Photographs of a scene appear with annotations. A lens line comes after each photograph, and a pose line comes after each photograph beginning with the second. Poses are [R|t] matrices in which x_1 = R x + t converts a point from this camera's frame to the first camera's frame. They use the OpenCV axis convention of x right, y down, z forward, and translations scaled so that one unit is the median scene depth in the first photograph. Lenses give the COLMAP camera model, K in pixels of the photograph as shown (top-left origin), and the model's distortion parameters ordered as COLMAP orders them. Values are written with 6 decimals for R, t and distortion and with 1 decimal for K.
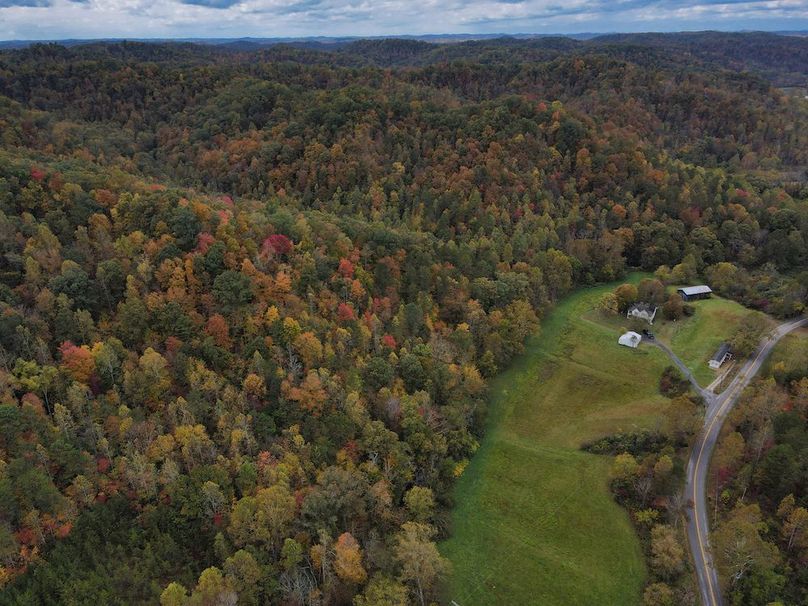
lens RADIAL K [[597.2, 0, 404.0], [0, 597.2, 303.0], [0, 0, 1]] dist [0.014207, 0.001507]
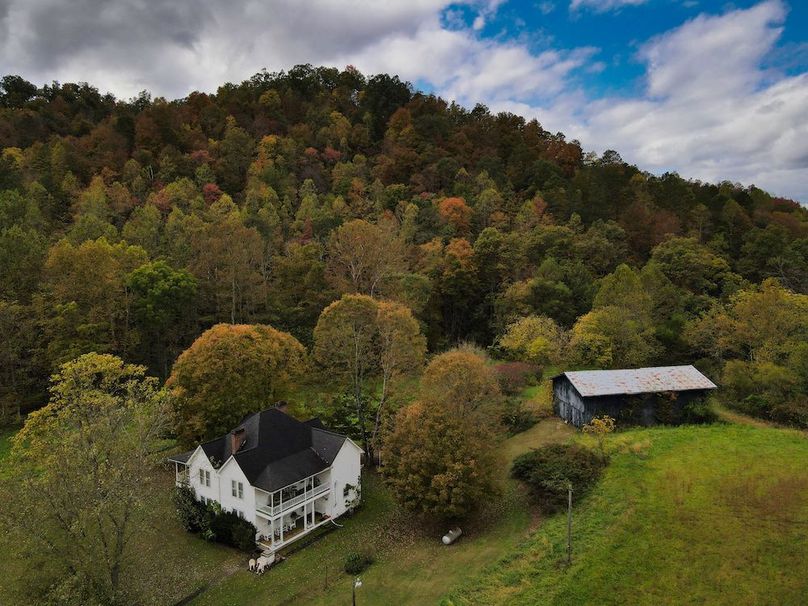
lens RADIAL K [[597.2, 0, 404.0], [0, 597.2, 303.0], [0, 0, 1]] dist [0.014207, 0.001507]
pose [[0.998094, 0.010193, -0.060865, 0.422685], [-0.028669, 0.949964, -0.311042, 0.018680], [0.054649, 0.312194, 0.948445, 0.797898]]
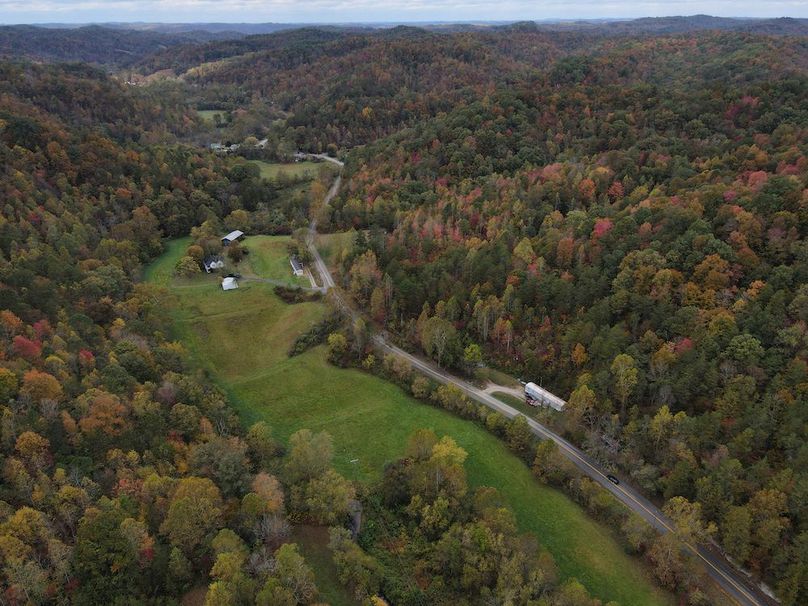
lens RADIAL K [[597.2, 0, 404.0], [0, 597.2, 303.0], [0, 0, 1]] dist [0.014207, 0.001507]
pose [[0.479930, -0.361534, 0.799350, -0.374157], [0.355435, 0.913141, 0.199597, -0.016000], [-0.802081, 0.188324, 0.566746, 0.053944]]
